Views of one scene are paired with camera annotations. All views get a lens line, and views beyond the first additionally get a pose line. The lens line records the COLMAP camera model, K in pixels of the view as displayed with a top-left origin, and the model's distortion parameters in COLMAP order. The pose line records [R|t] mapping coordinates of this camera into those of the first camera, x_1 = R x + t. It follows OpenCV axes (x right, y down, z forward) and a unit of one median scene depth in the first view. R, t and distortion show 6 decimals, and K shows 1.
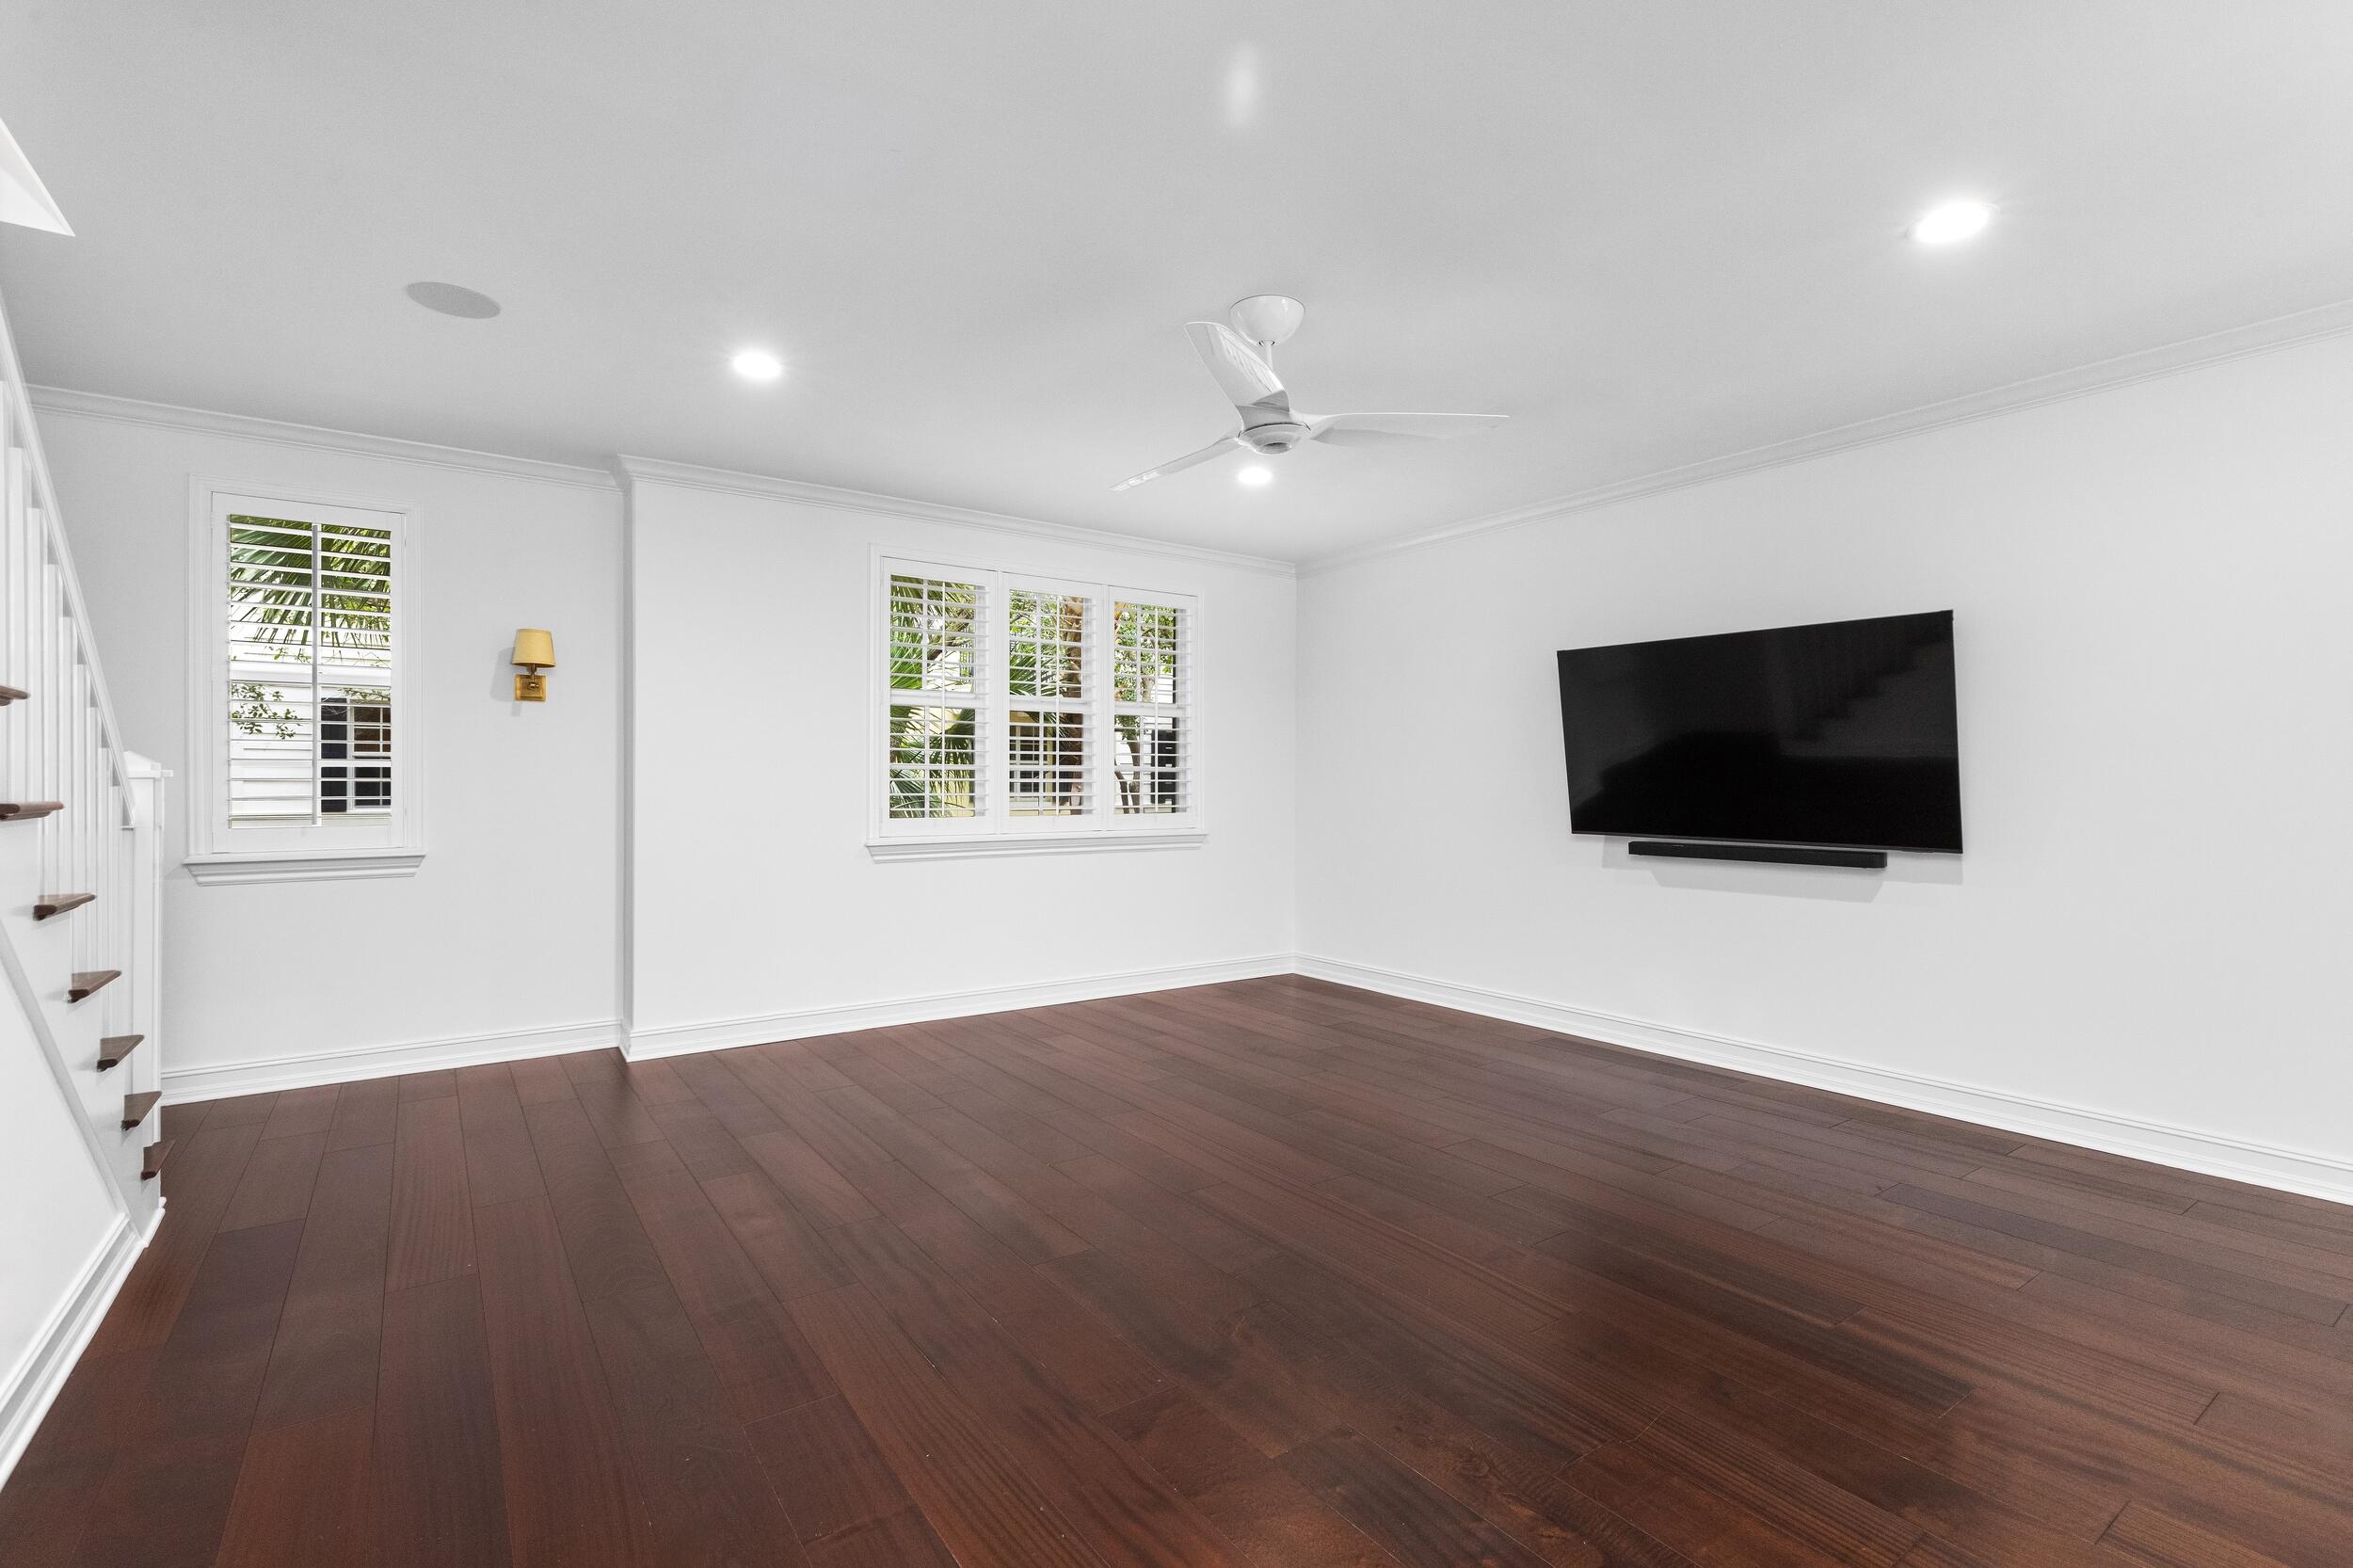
lens RADIAL K [[1080.8, 0, 1171.1], [0, 1080.8, 770.5], [0, 0, 1]] dist [-0.000964, -0.000787]
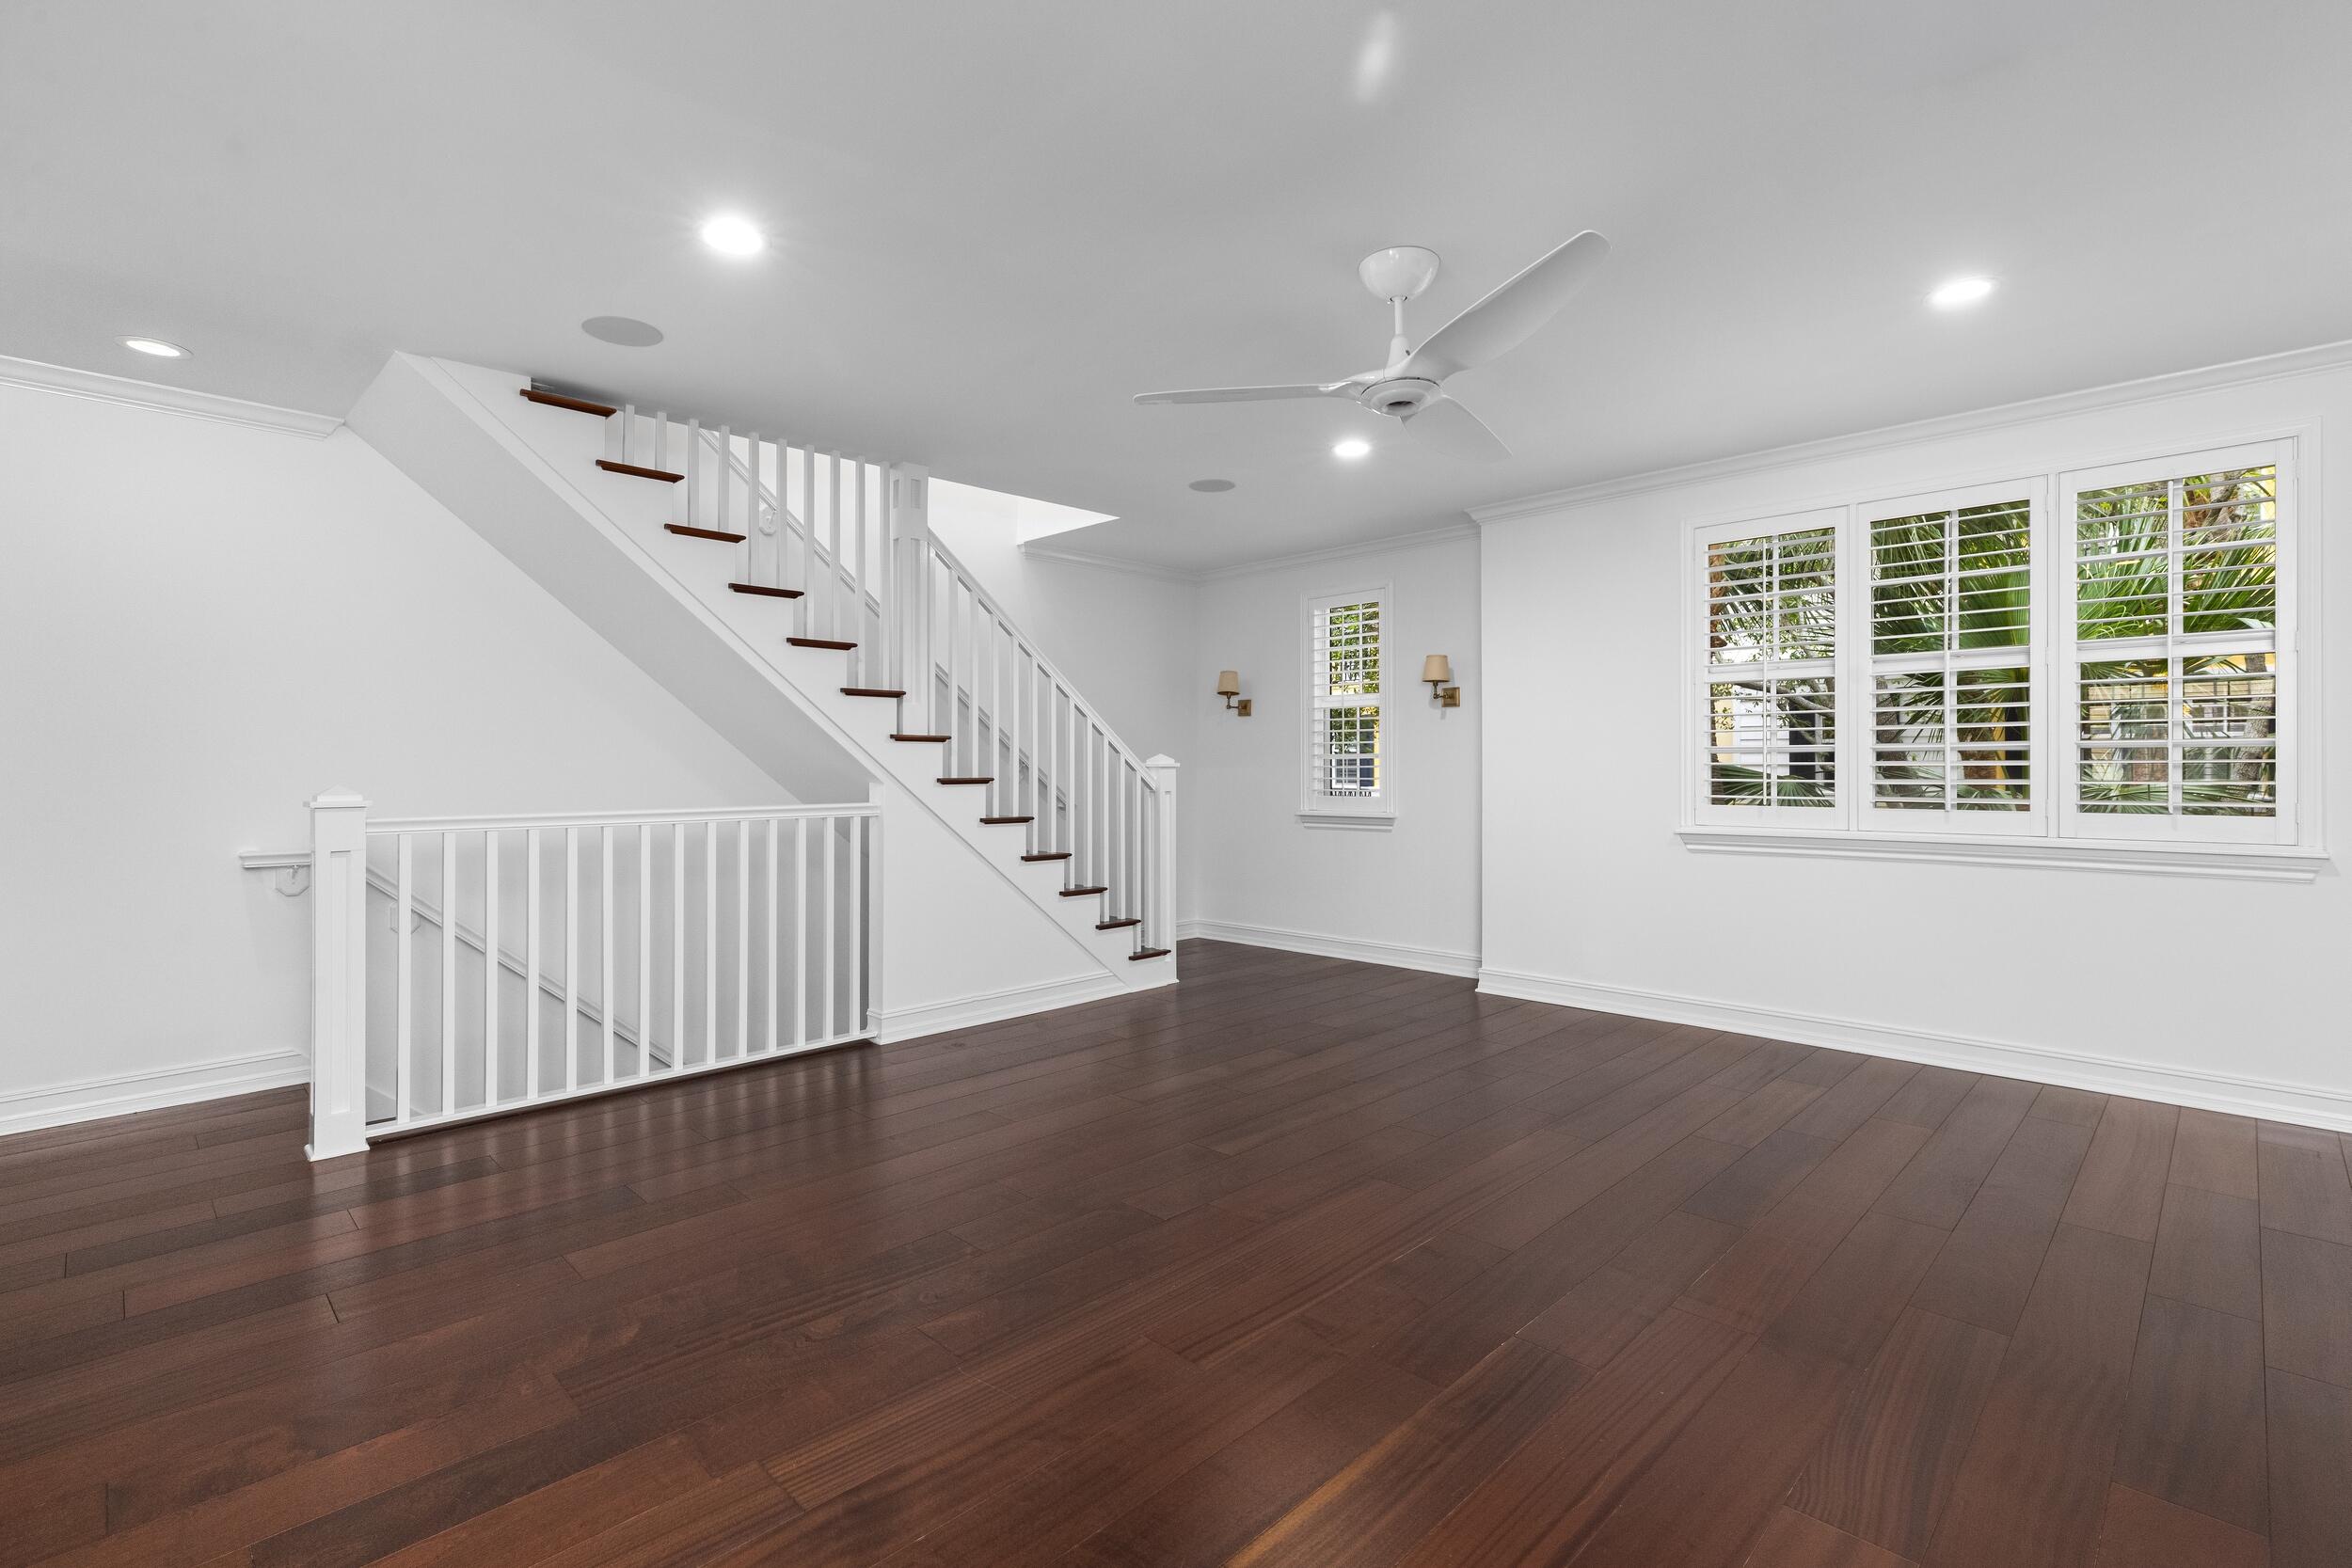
lens RADIAL K [[1080.2, 0, 1170.6], [0, 1080.2, 770.5], [0, 0, 1]] dist [-0.000964, -0.000787]
pose [[0.140109, 0.000543, -0.990136, 0.500404], [0.017453, 0.999843, 0.003018, 0.002200], [0.989982, -0.017703, 0.140077, 0.343006]]
